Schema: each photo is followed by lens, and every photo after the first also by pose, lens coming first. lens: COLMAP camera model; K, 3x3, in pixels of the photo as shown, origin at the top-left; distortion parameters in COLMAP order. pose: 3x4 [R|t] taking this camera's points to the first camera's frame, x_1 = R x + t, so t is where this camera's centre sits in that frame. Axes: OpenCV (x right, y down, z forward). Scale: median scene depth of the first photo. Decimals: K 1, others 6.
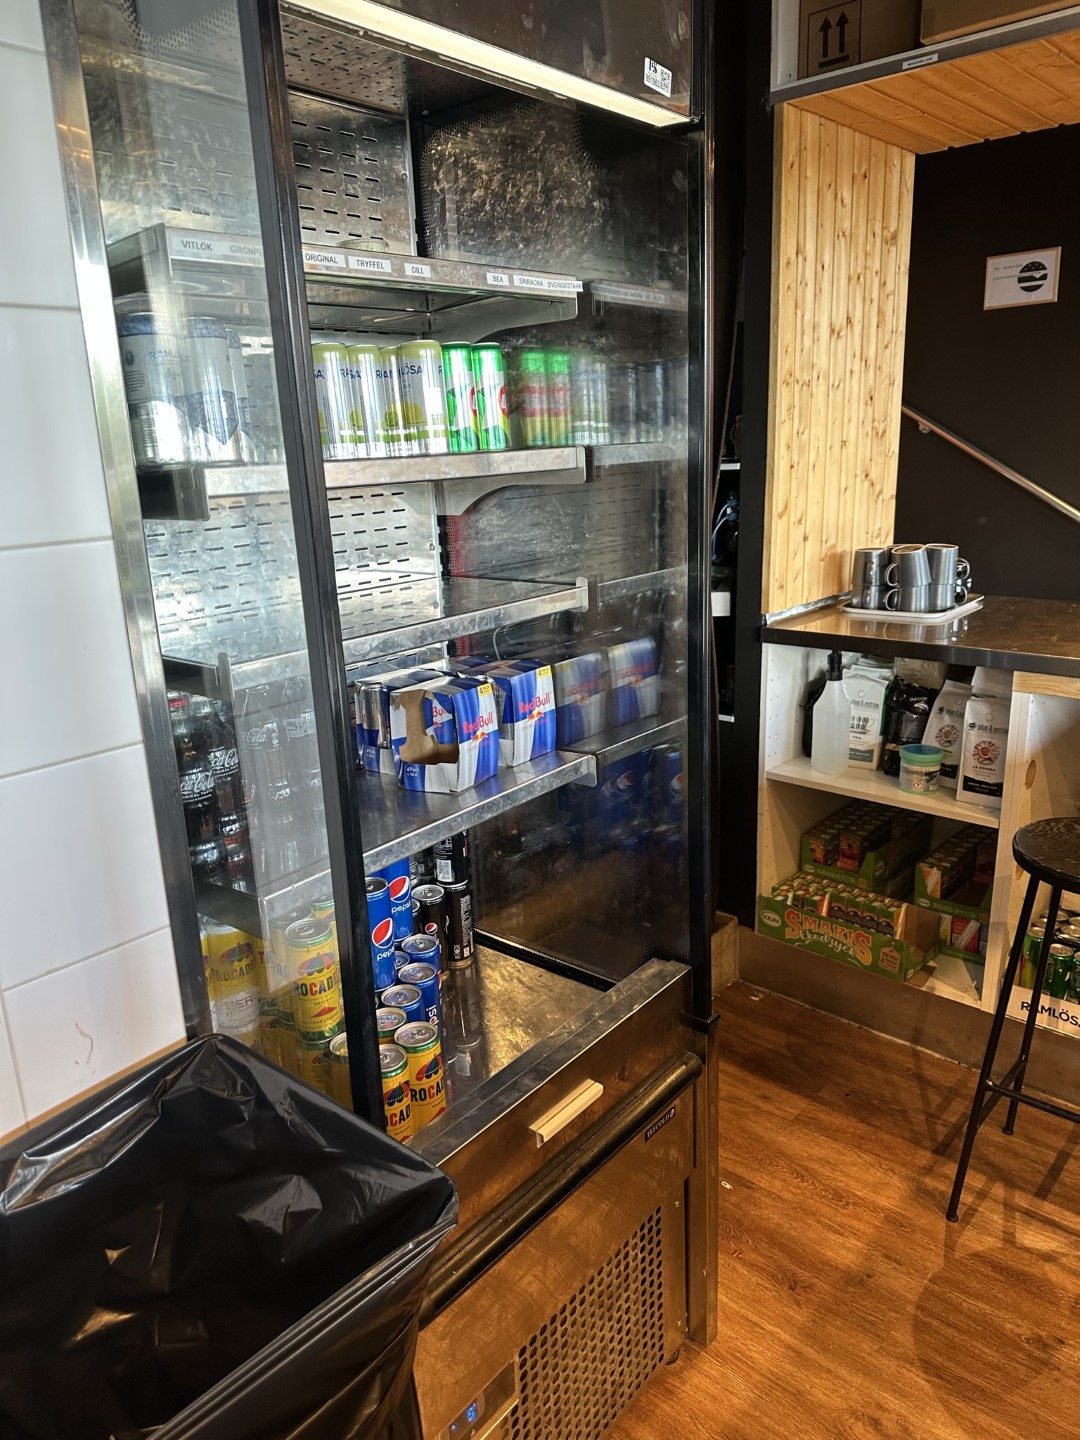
lens RADIAL K [[1026.8, 0, 540.0], [0, 1026.8, 720.0], [0, 0, 1]] dist [0.021269, -0.033775]
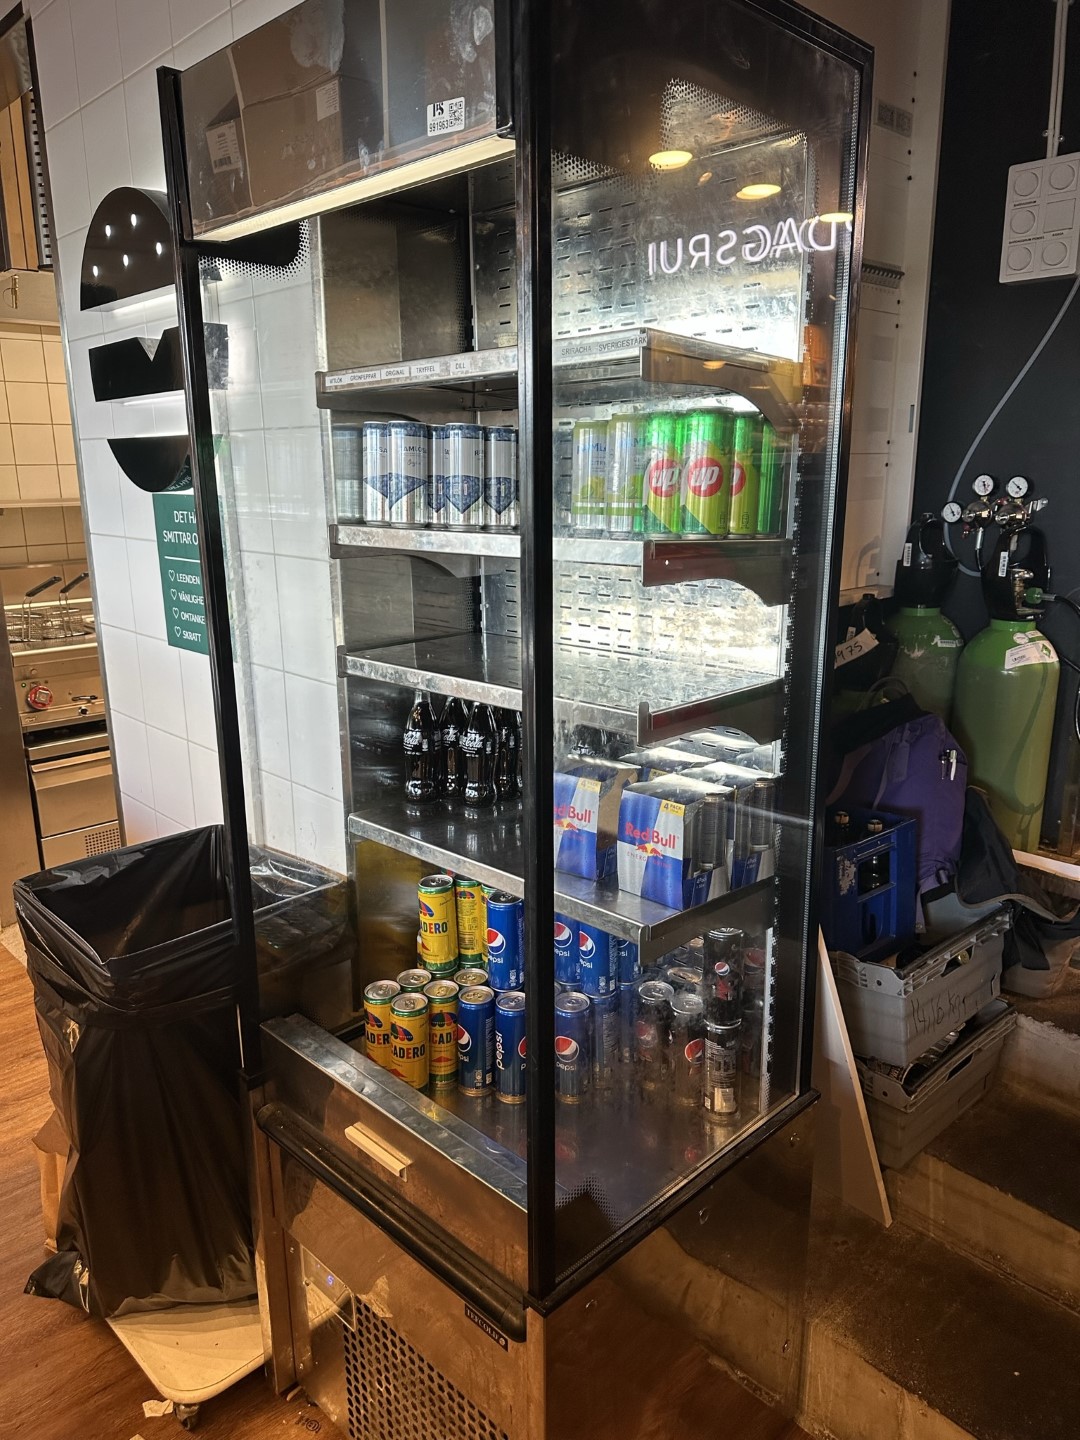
lens RADIAL K [[1026.8, 0, 540.0], [0, 1026.8, 720.0], [0, 0, 1]] dist [0.021269, -0.033775]
pose [[-0.092828, 0.266487, -0.959358, 1.029418], [-0.259835, 0.923648, 0.281709, -0.416691], [0.961181, 0.275425, -0.016498, 1.201052]]
